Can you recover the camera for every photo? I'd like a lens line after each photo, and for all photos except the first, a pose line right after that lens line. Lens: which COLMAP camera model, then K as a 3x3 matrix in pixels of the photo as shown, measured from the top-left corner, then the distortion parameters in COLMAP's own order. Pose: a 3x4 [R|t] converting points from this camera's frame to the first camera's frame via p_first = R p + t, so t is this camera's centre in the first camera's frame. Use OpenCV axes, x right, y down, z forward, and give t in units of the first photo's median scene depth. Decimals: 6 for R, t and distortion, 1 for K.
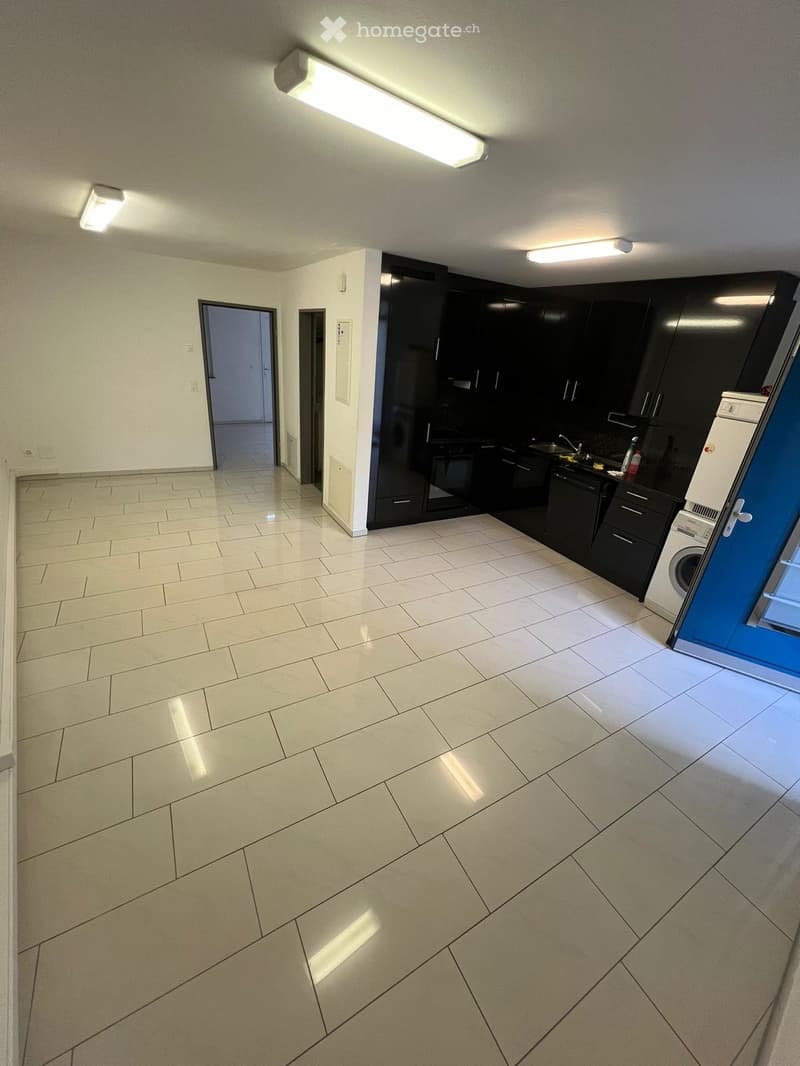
lens RADIAL K [[426.2, 0, 403.8], [0, 426.2, 526.0], [0, 0, 1]] dist [0.001194, 0.000355]
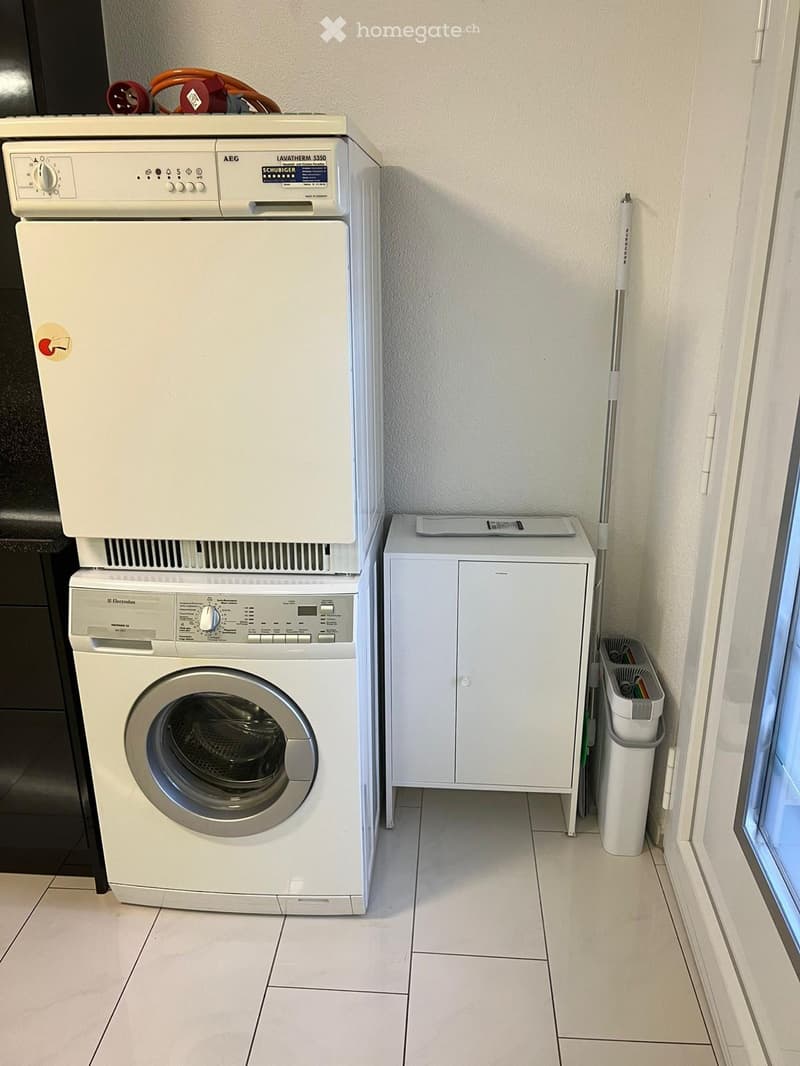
lens RADIAL K [[869.6, 0, 399.1], [0, 869.6, 533.4], [0, 0, 1]] dist [0.023101, -0.005471]
pose [[0.565844, -0.380896, 0.731258, 0.300316], [0.385250, 0.906269, 0.173950, -0.064455], [-0.728974, 0.183289, 0.659547, 0.383806]]
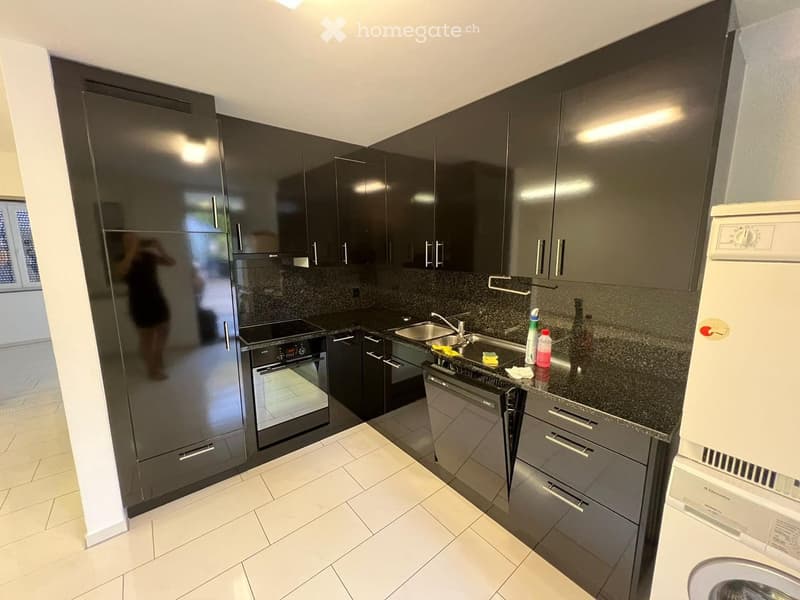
lens RADIAL K [[319.8, 0, 398.5], [0, 319.8, 297.2], [0, 0, 1]] dist [0.001194, 0.000355]
pose [[0.982744, -0.113322, 0.146196, 0.263778], [0.144937, 0.962823, -0.227961, -0.140633], [-0.114928, 0.245216, 0.962632, 0.536660]]
